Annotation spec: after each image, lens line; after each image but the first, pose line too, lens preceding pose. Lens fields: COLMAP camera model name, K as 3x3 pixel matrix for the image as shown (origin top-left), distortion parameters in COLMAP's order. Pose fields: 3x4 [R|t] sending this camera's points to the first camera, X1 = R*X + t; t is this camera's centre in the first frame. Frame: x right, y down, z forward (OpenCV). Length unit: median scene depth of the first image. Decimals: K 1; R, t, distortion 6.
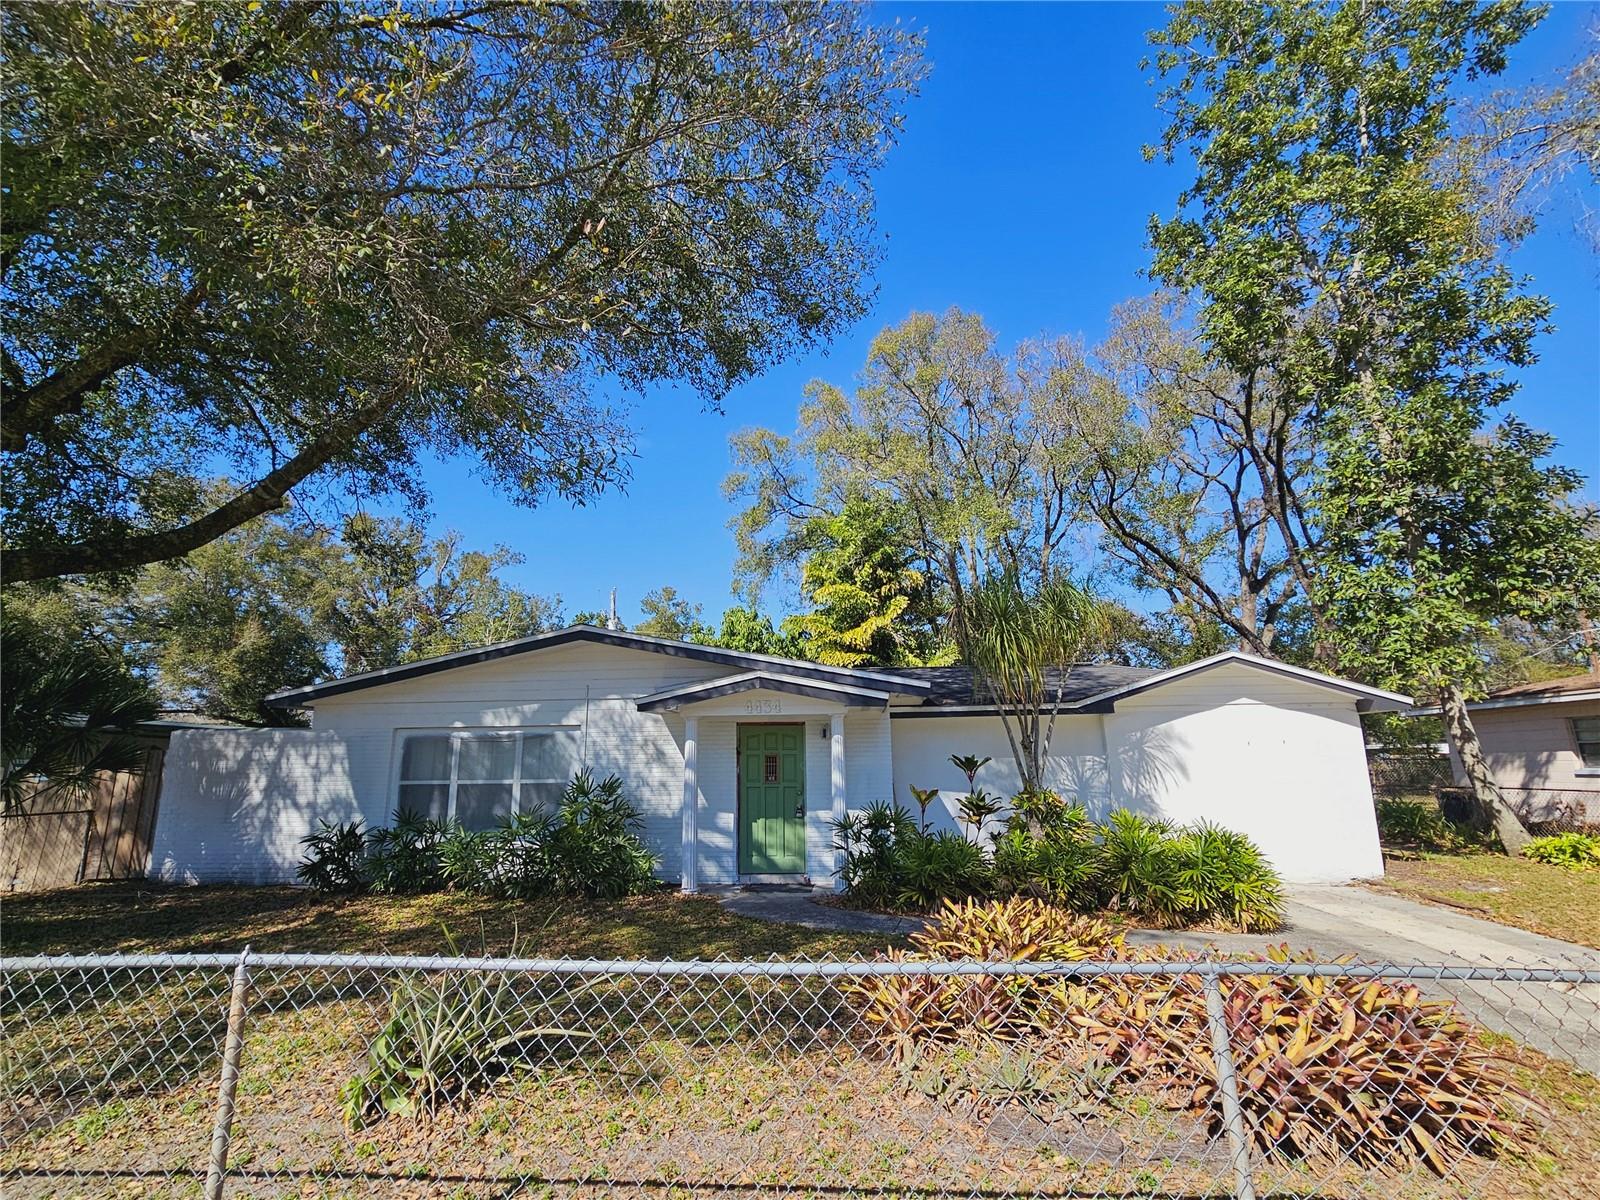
lens RADIAL K [[750.7, 0, 807.8], [0, 750.7, 606.6], [0, 0, 1]] dist [0.004008, -0.000045]
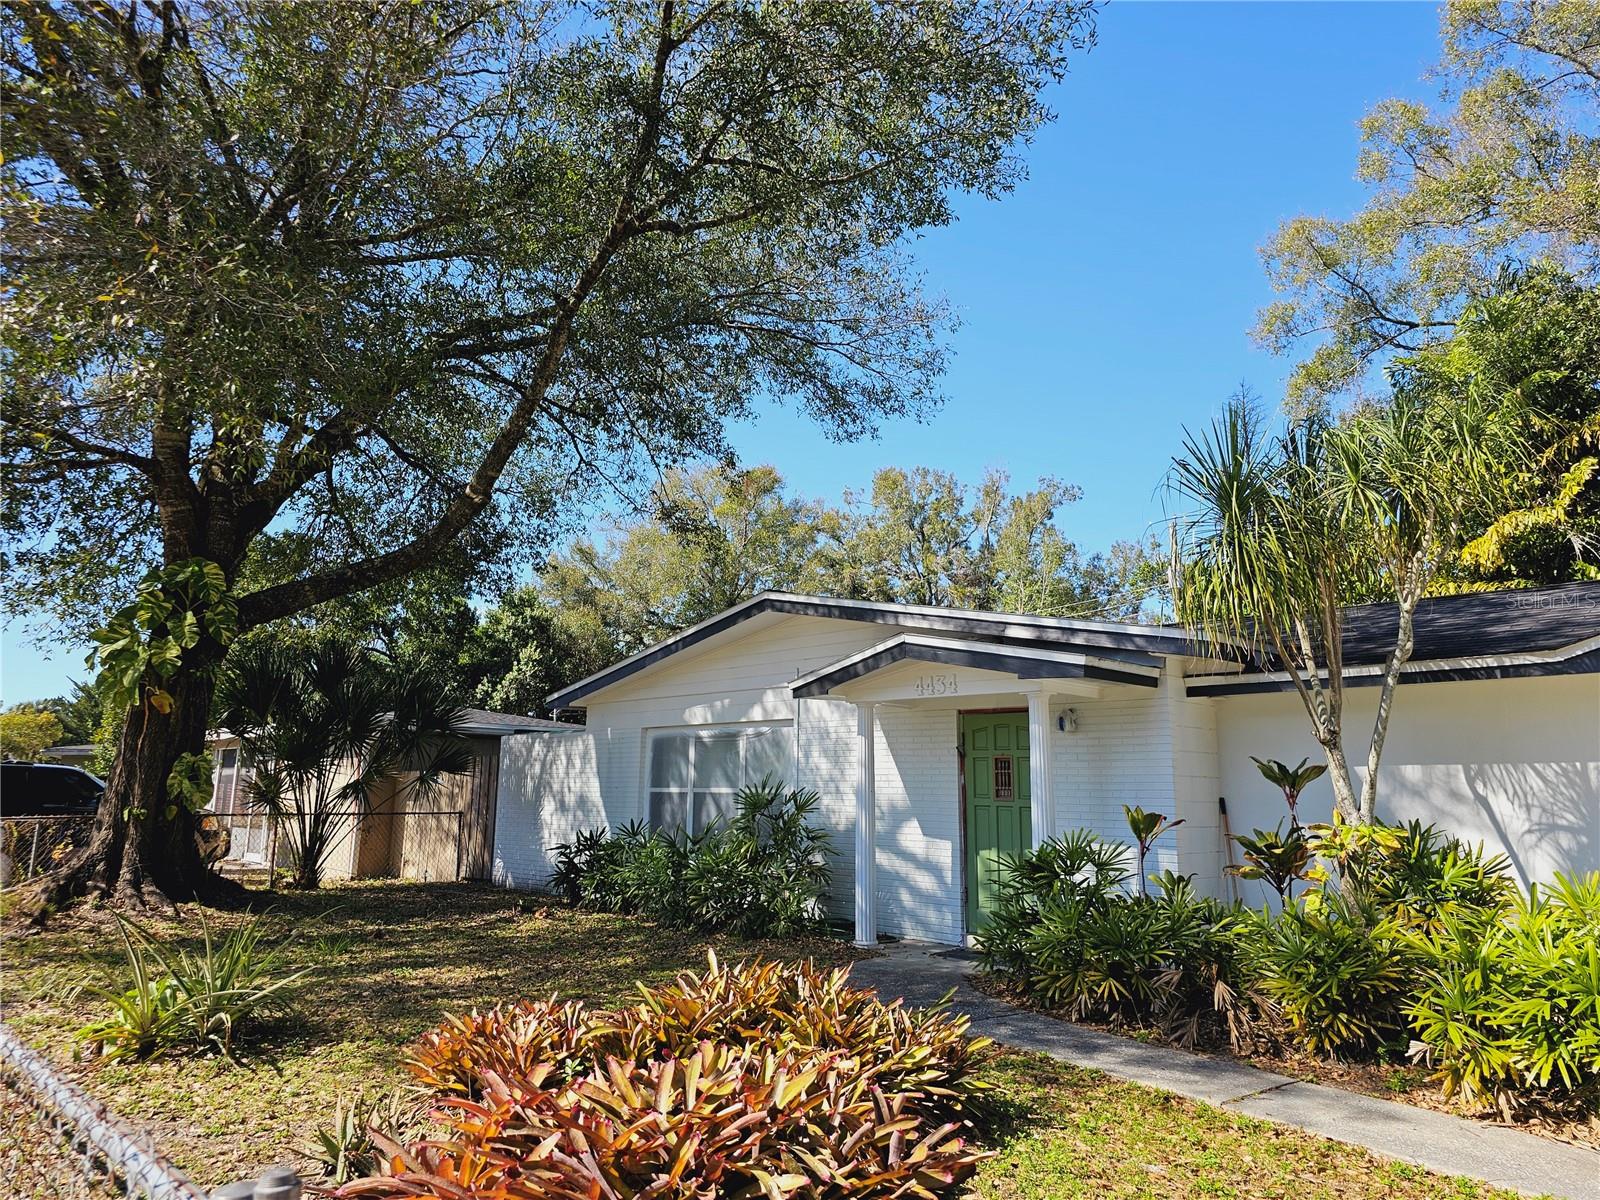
lens RADIAL K [[1107.9, 0, 788.9], [0, 1107.9, 586.9], [0, 0, 1]] dist [0.066272, -0.057704]
pose [[0.751296, -0.101752, -0.652074, 0.451050], [0.120062, 0.992628, -0.016562, 0.039176], [0.648952, -0.065846, 0.757975, 0.133148]]
